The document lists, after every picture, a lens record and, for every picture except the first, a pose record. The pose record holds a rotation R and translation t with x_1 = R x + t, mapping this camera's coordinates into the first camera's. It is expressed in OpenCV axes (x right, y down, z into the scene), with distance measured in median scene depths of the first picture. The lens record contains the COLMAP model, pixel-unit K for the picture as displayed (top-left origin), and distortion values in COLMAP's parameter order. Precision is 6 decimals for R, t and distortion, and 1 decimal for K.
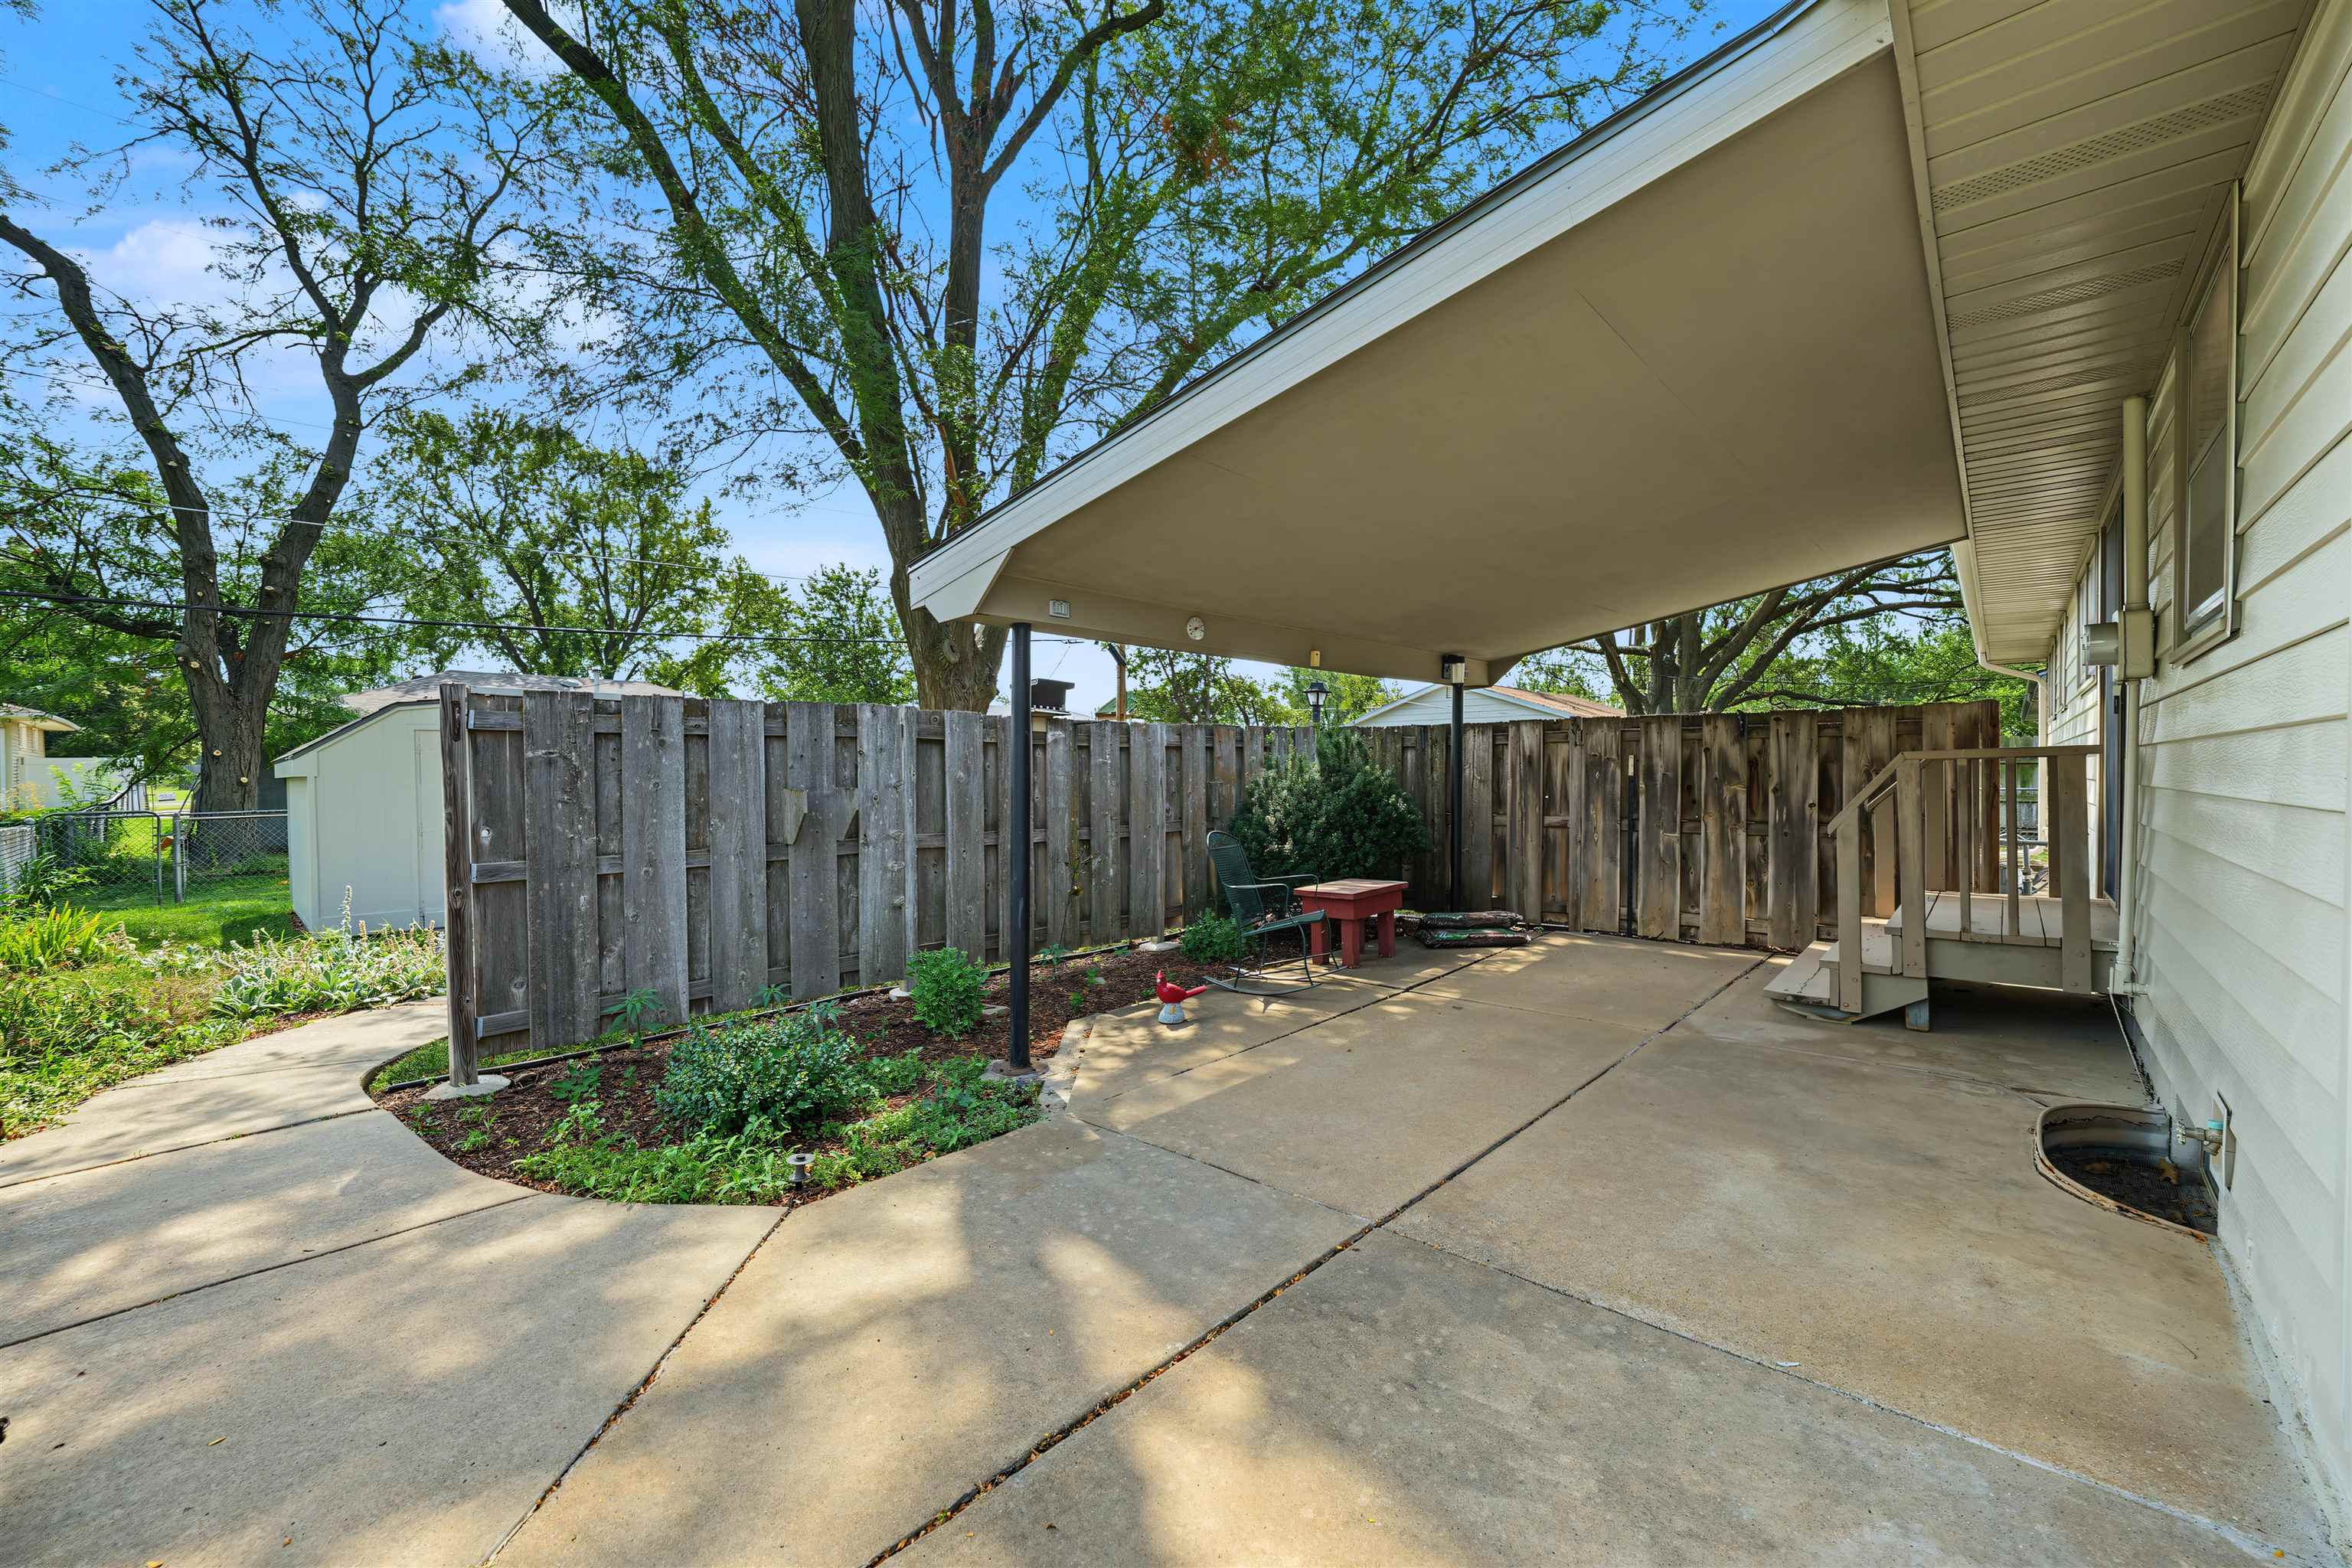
lens RADIAL K [[918.6, 0, 1177.3], [0, 918.6, 777.4], [0, 0, 1]] dist [-0.020320, 0.007429]
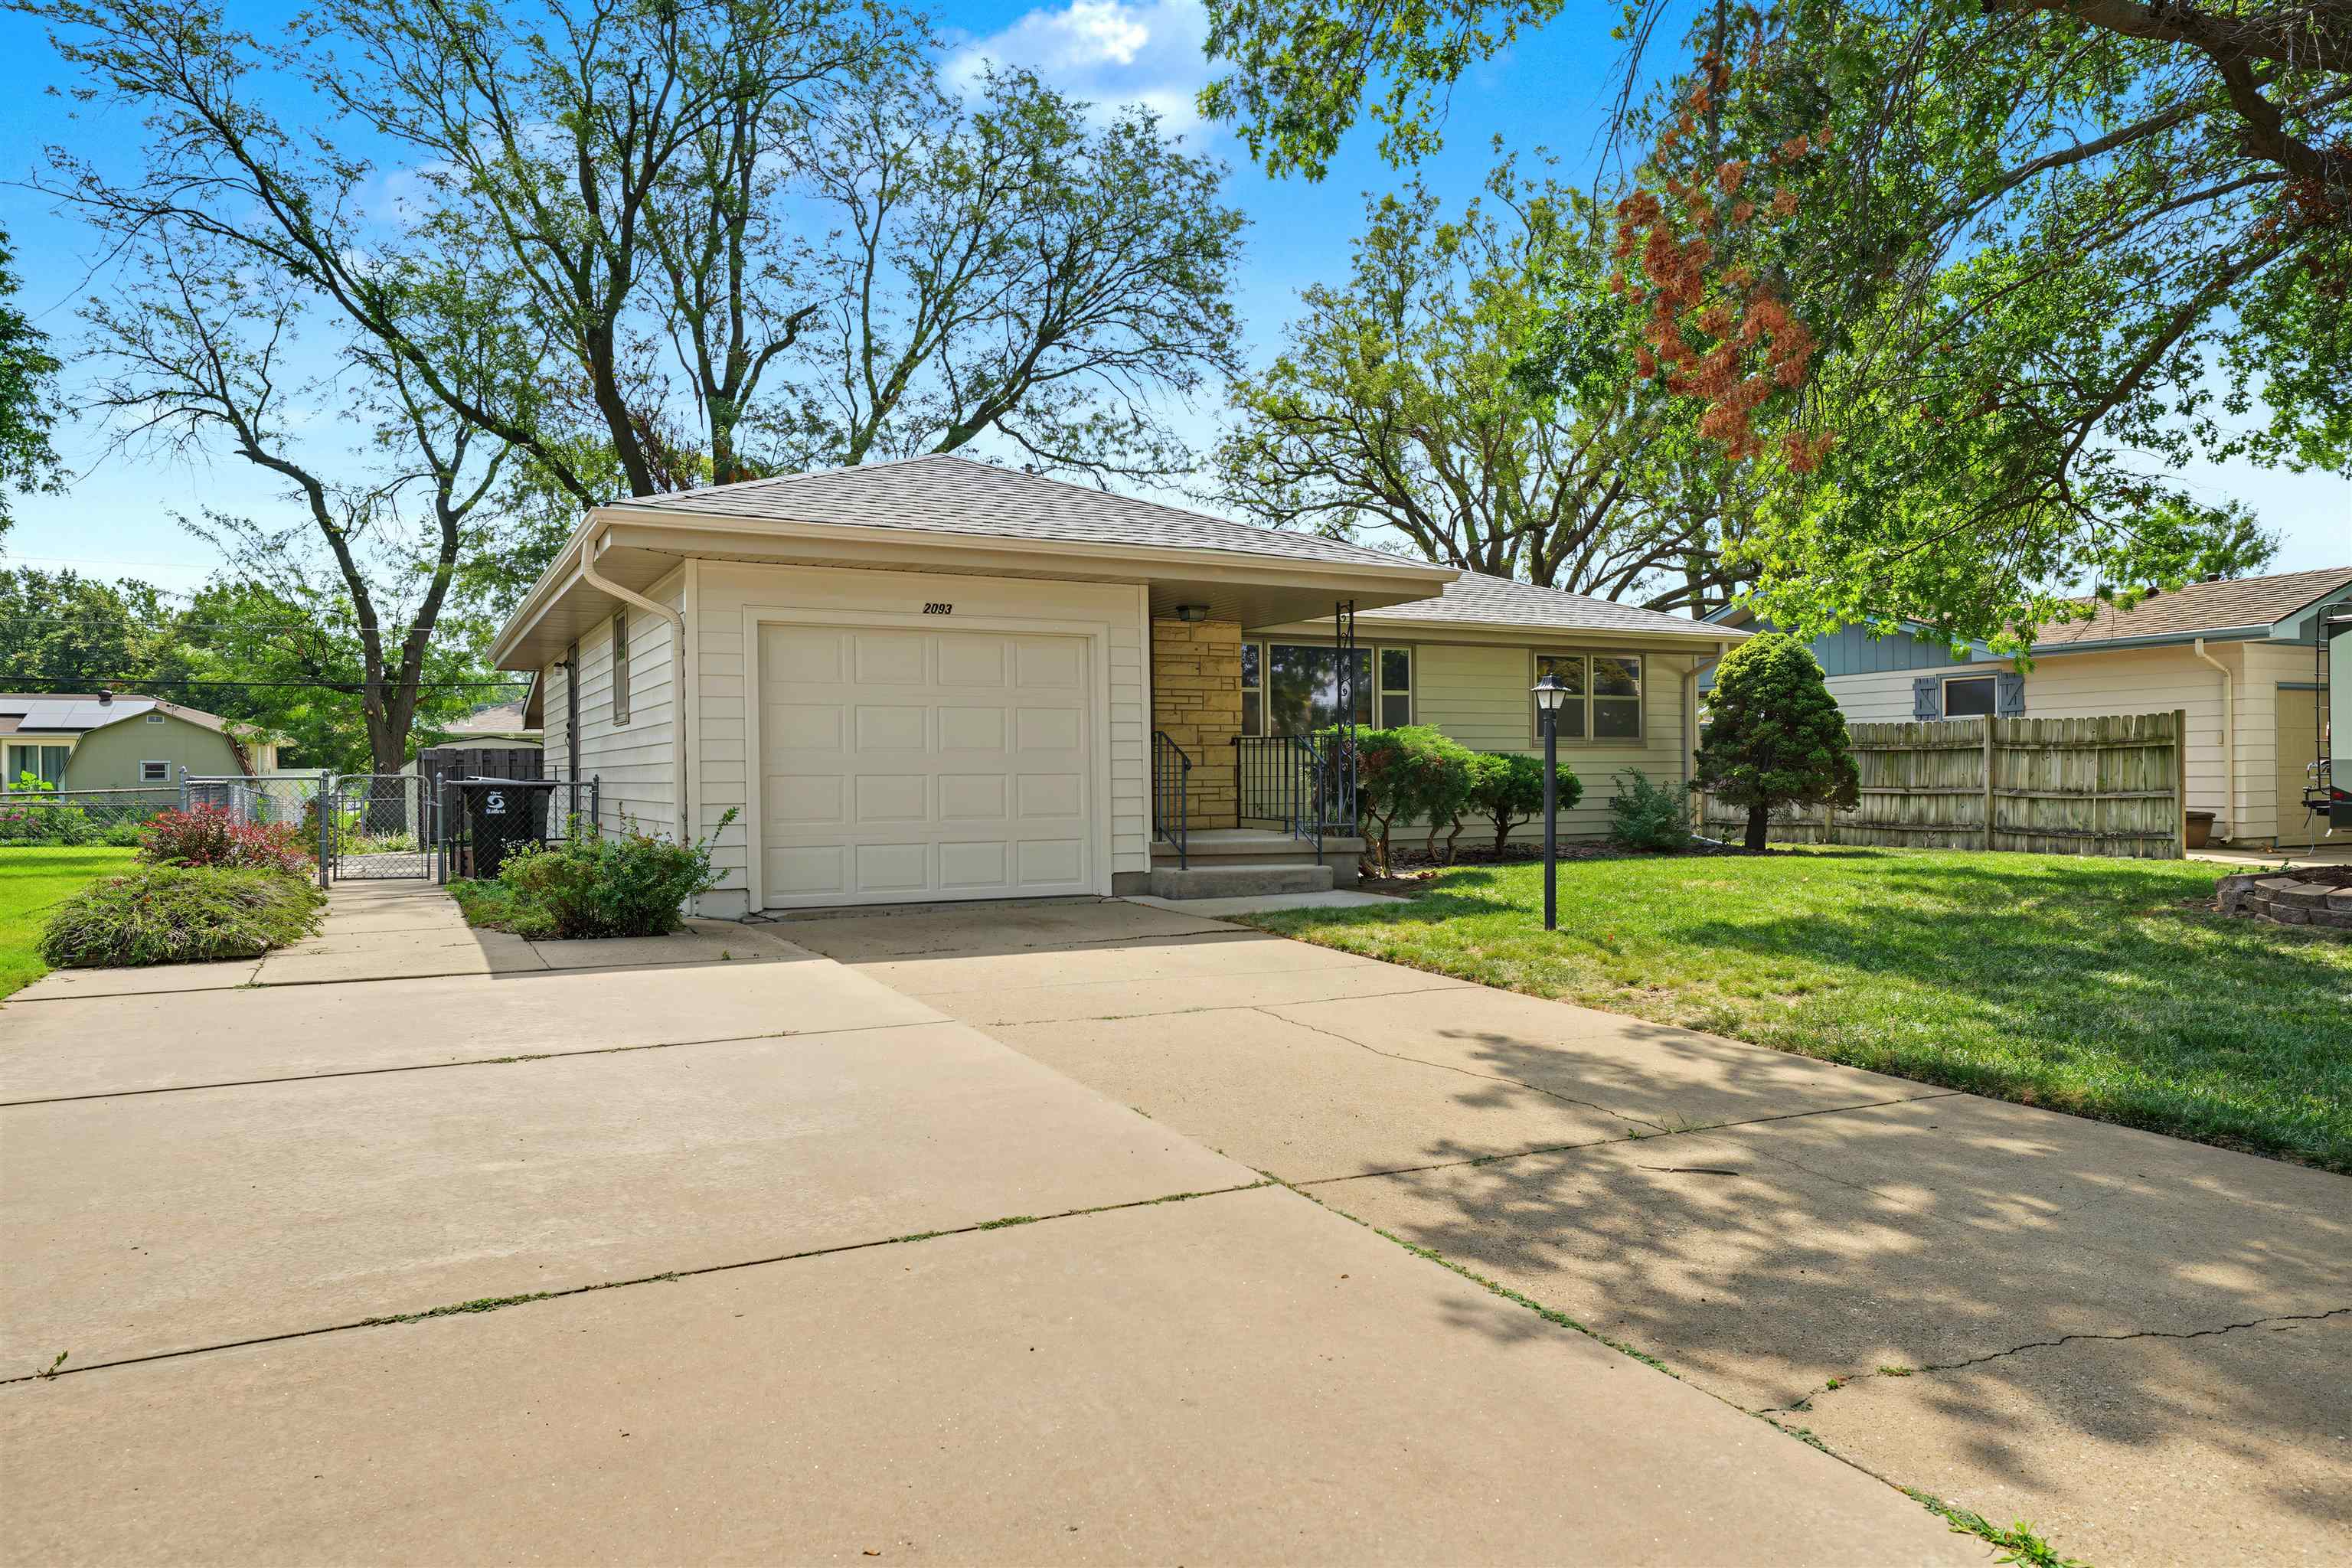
lens RADIAL K [[1511.3, 0, 1176.0], [0, 1511.3, 784.0], [0, 0, 1]] dist [0.003447, 0.000982]
pose [[0.943170, -0.004852, -0.332275, 0.973796], [0.003879, 0.999986, -0.003591, 0.017696], [0.332288, 0.002098, 0.943176, -0.892238]]
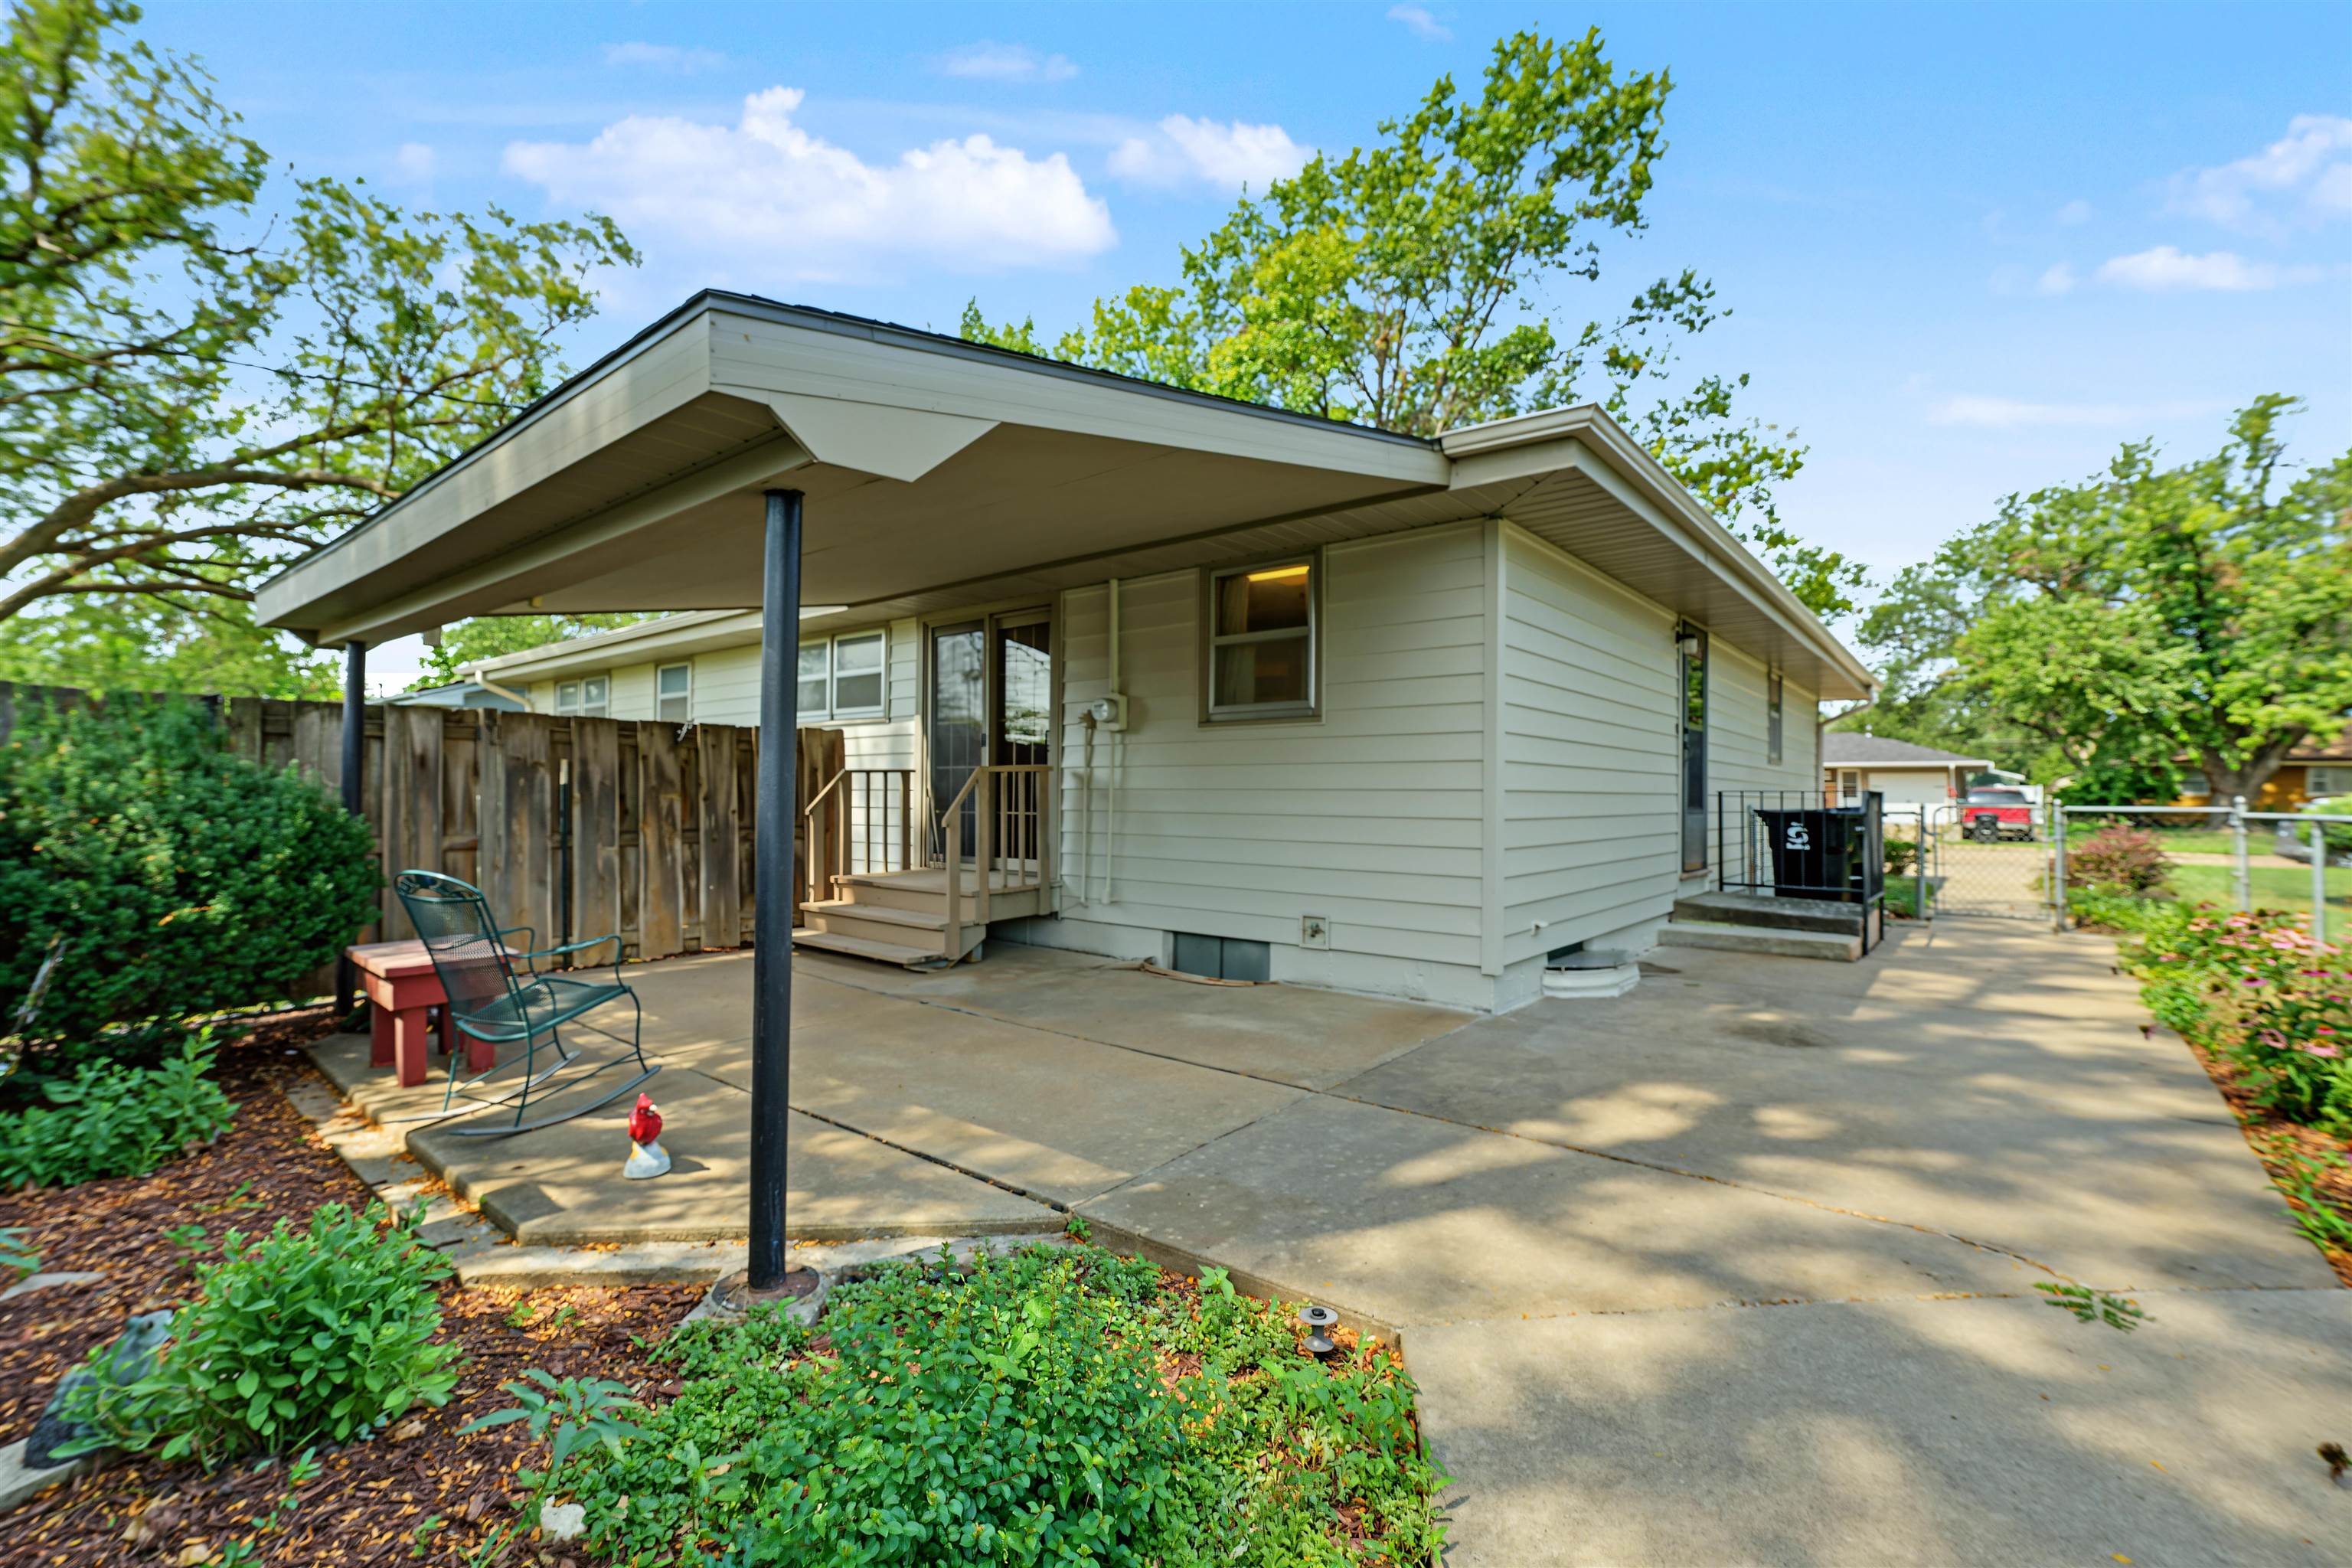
lens RADIAL K [[1022.7, 0, 1185.1], [0, 1022.7, 775.3], [0, 0, 1]] dist [-0.011085, 0.000413]
pose [[-0.061630, 0.022484, 0.997846, -1.625918], [0.005367, 0.999739, -0.022195, 0.049303], [-0.998085, 0.003988, -0.061734, 1.589031]]
